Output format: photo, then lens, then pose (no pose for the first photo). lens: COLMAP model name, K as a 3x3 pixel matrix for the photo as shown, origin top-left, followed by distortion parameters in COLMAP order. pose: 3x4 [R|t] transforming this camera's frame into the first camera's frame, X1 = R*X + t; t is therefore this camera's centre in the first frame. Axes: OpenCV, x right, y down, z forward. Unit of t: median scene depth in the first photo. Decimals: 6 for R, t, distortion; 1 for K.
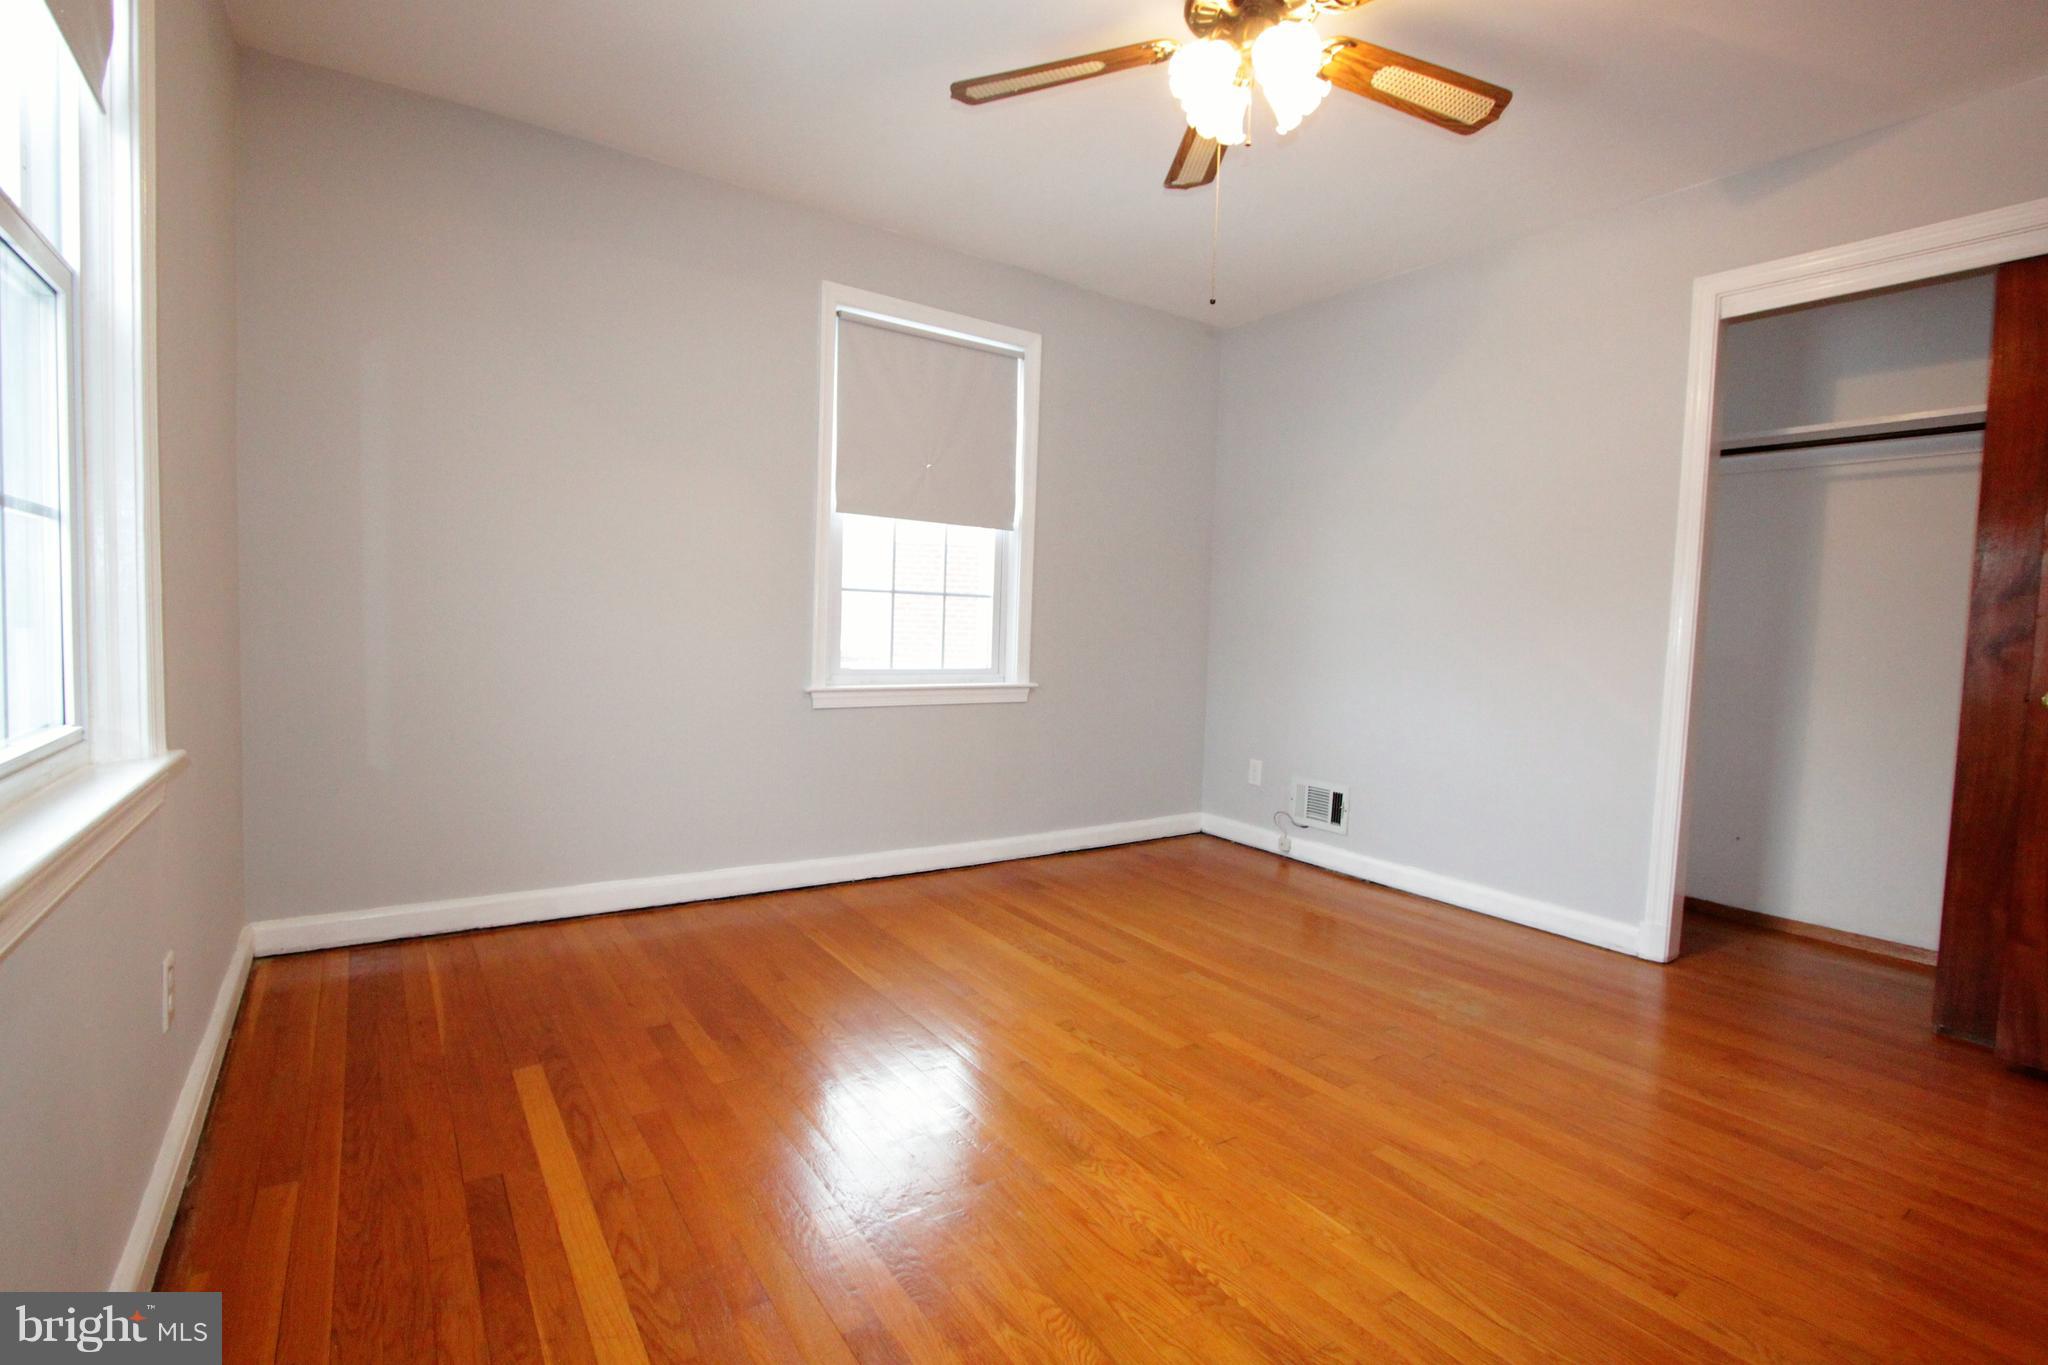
lens RADIAL K [[948.0, 0, 1019.5], [0, 948.0, 678.9], [0, 0, 1]] dist [-0.013680, 0.001733]
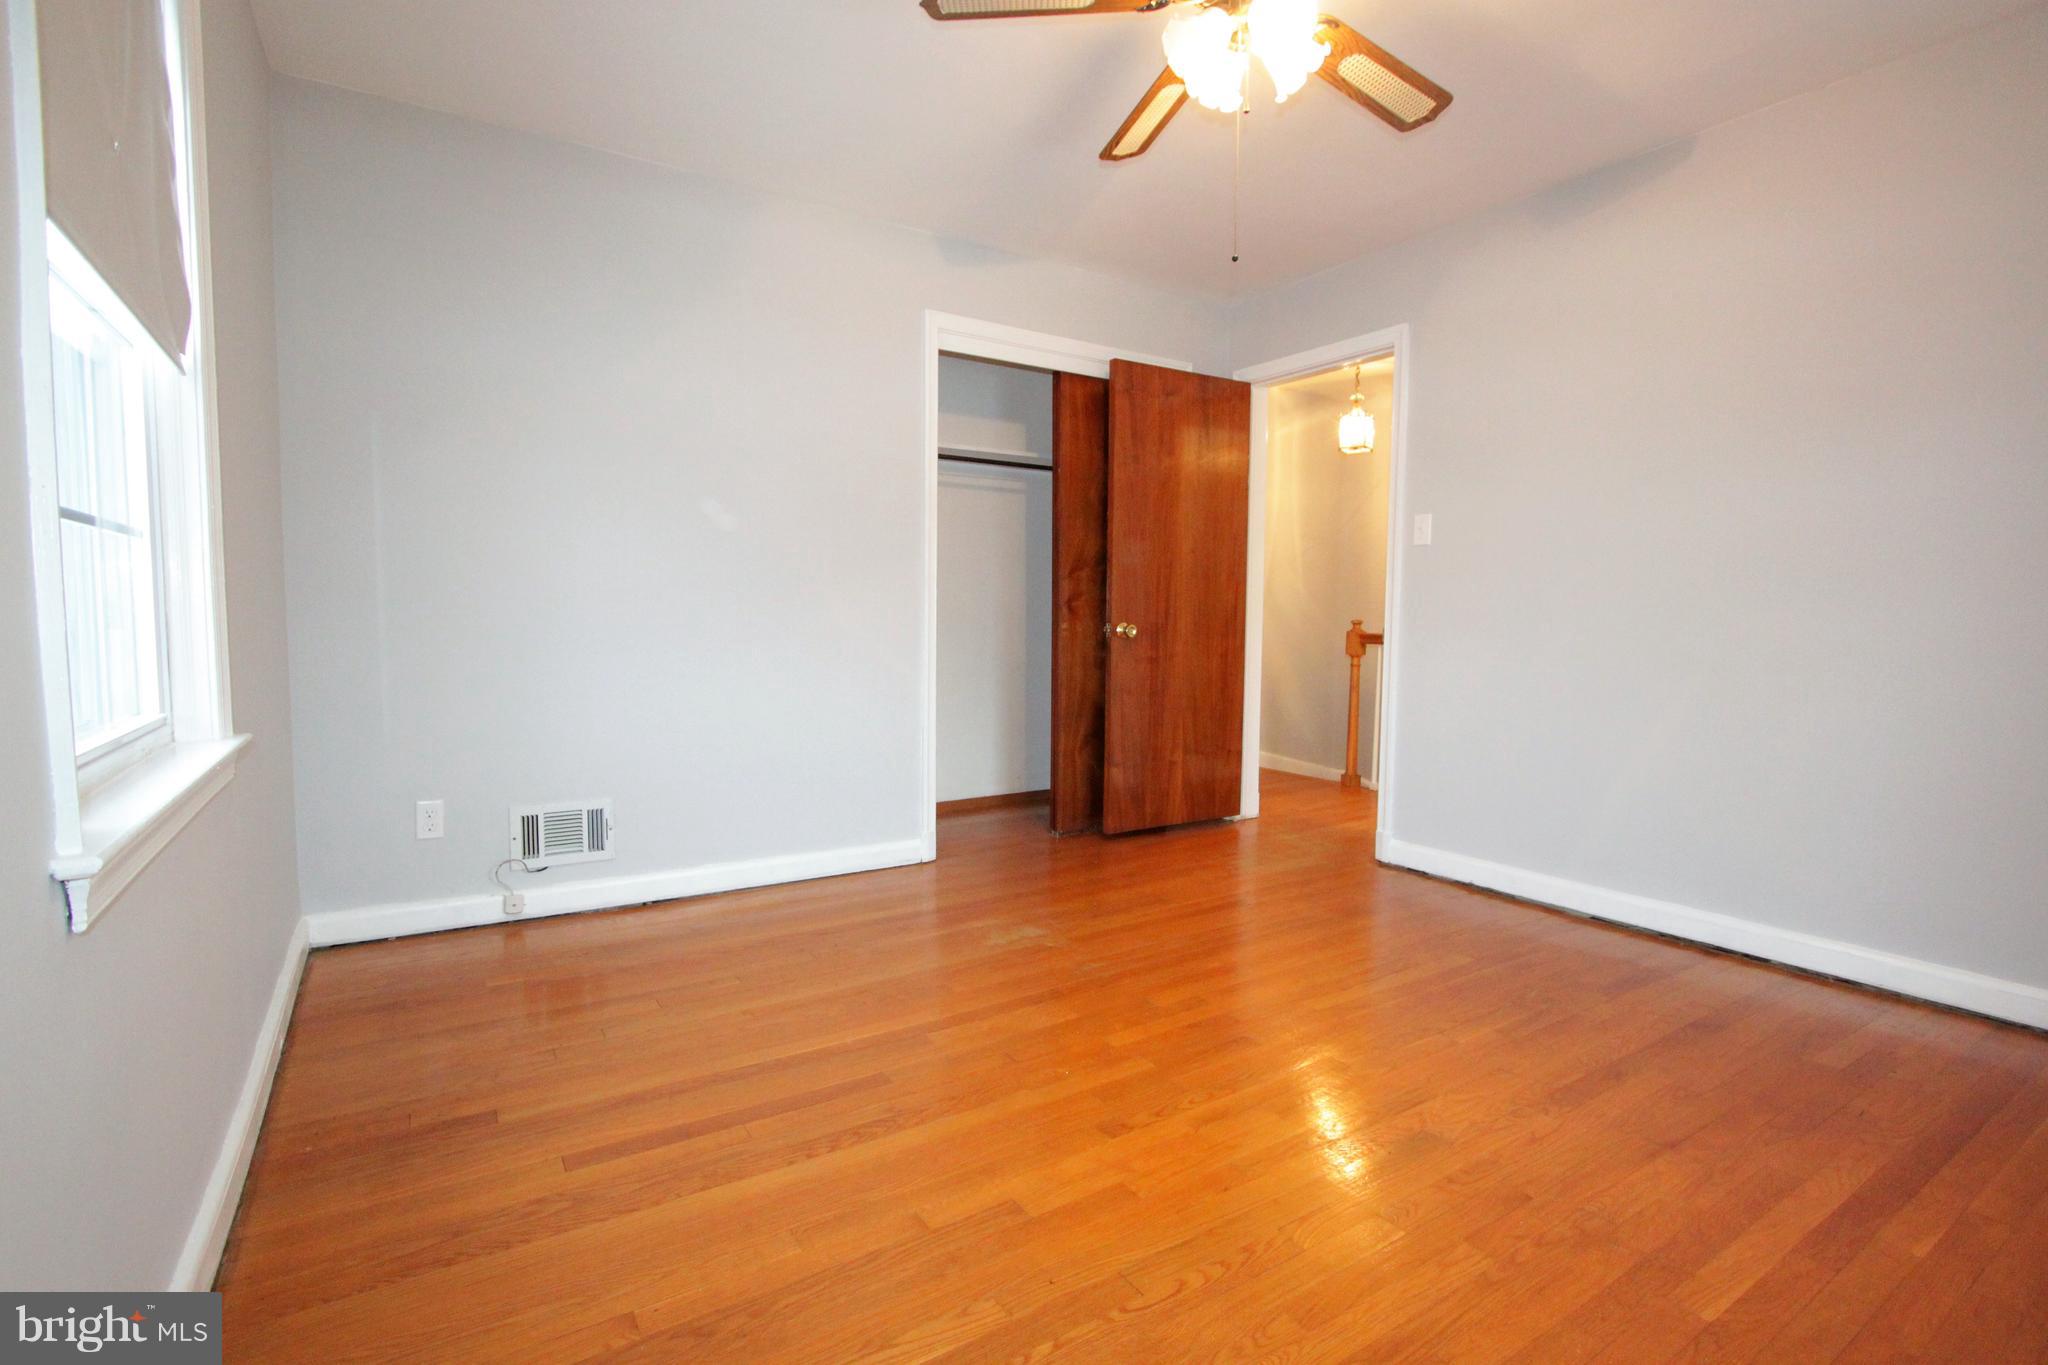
lens RADIAL K [[948.0, 0, 1019.5], [0, 948.0, 678.9], [0, 0, 1]] dist [-0.013680, 0.001733]
pose [[0.035652, -0.106820, 0.993639, -0.487339], [0.052403, 0.993103, 0.104882, -0.057624], [-0.997989, 0.048331, 0.041004, 0.742232]]
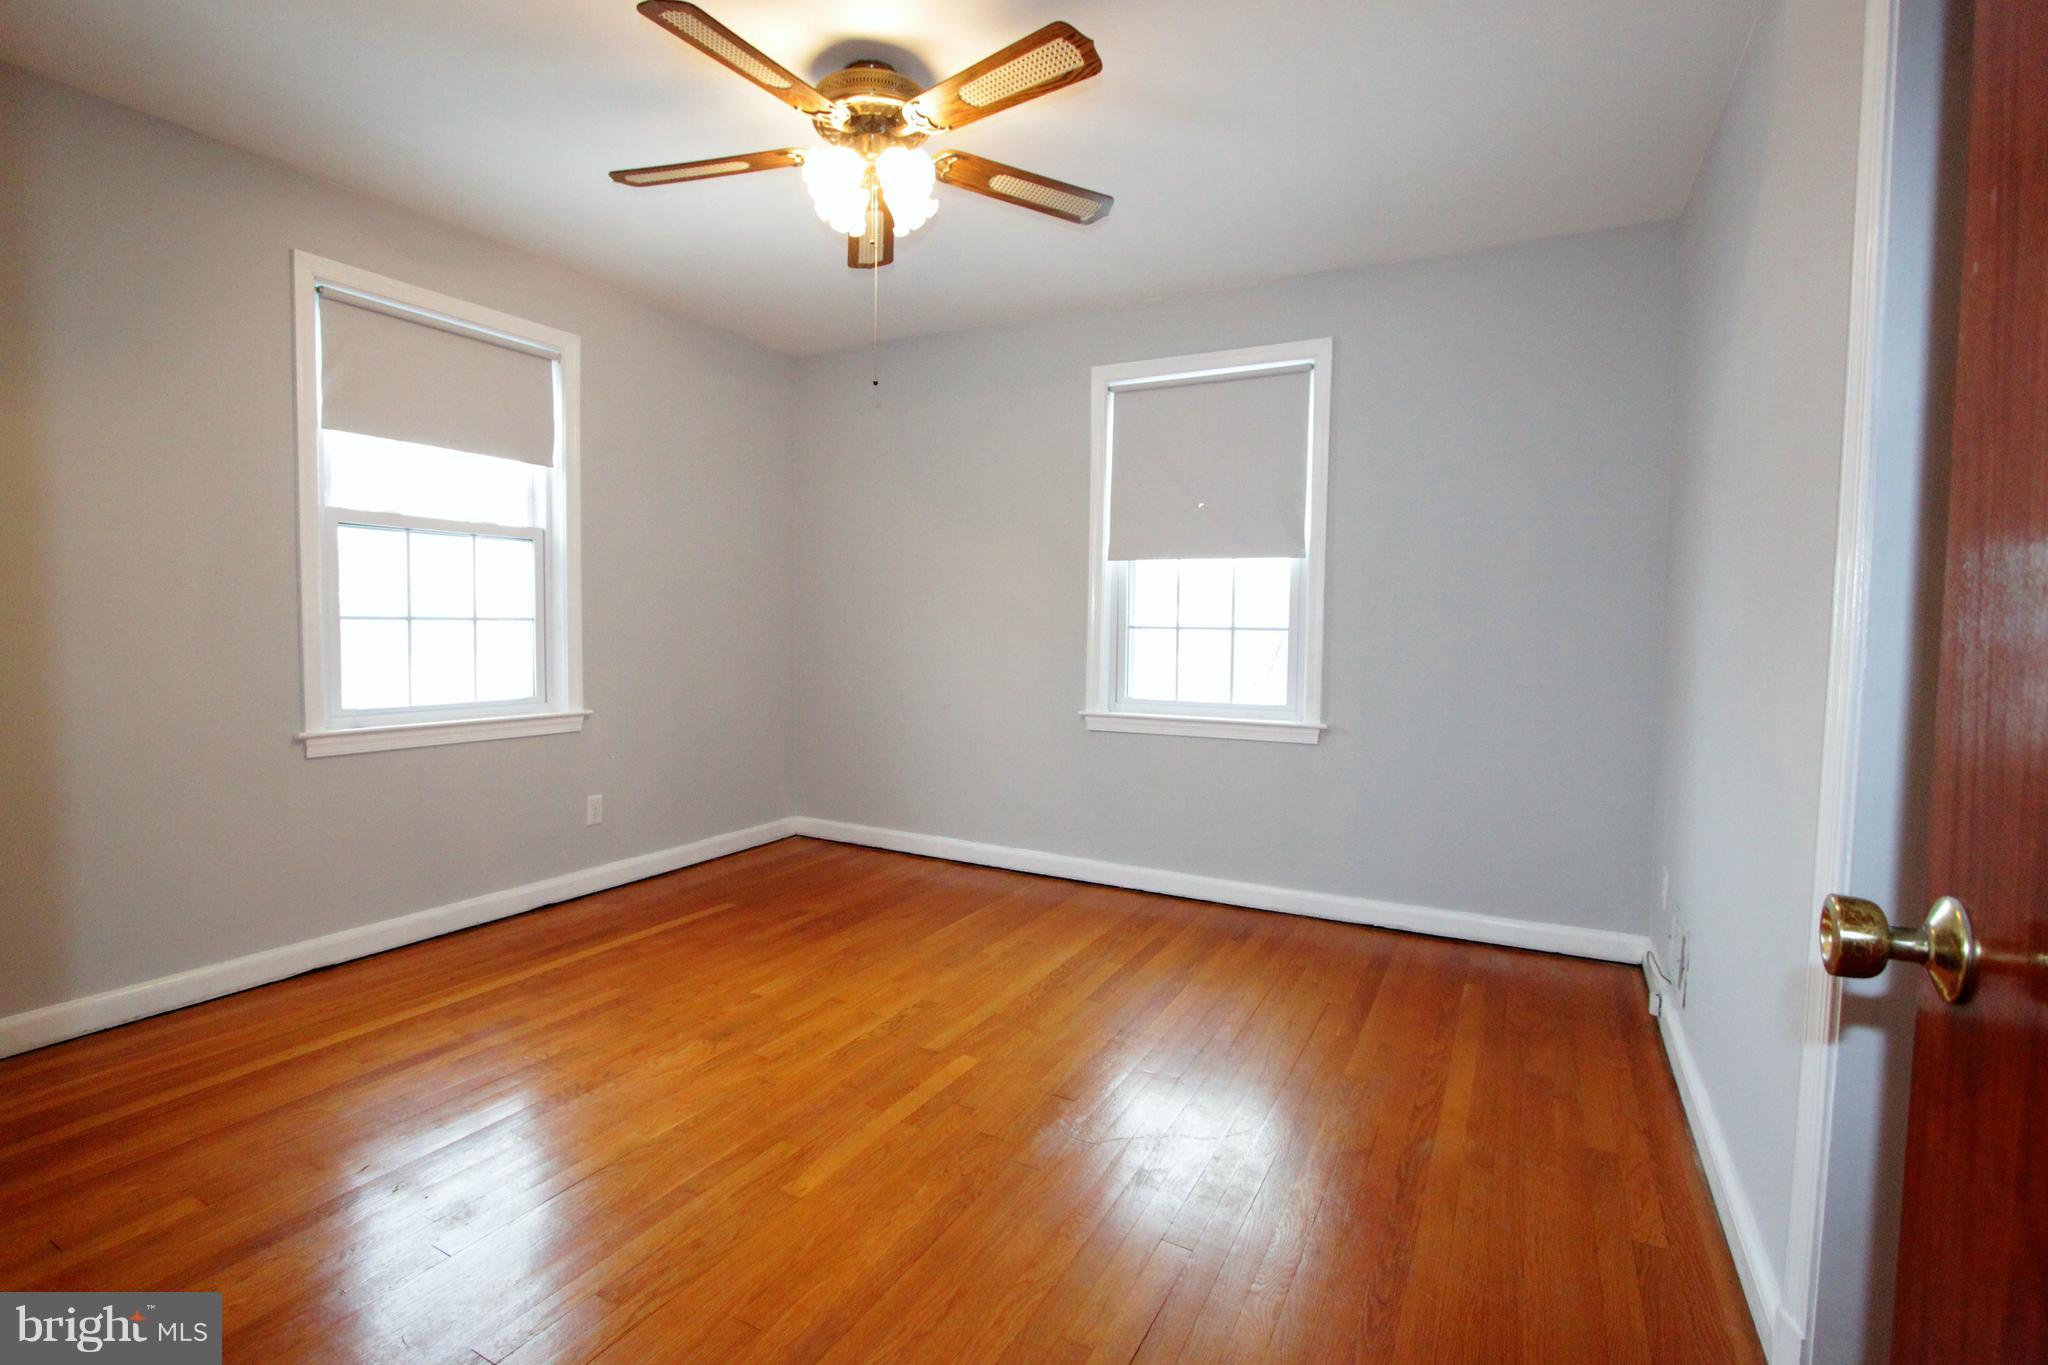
lens RADIAL K [[948.0, 0, 1019.5], [0, 948.0, 678.9], [0, 0, 1]] dist [-0.013680, 0.001733]
pose [[0.447862, 0.024269, -0.893773, 0.821049], [-0.051392, 0.998678, 0.001366, -0.030115], [0.892624, 0.045321, 0.448517, 0.405917]]
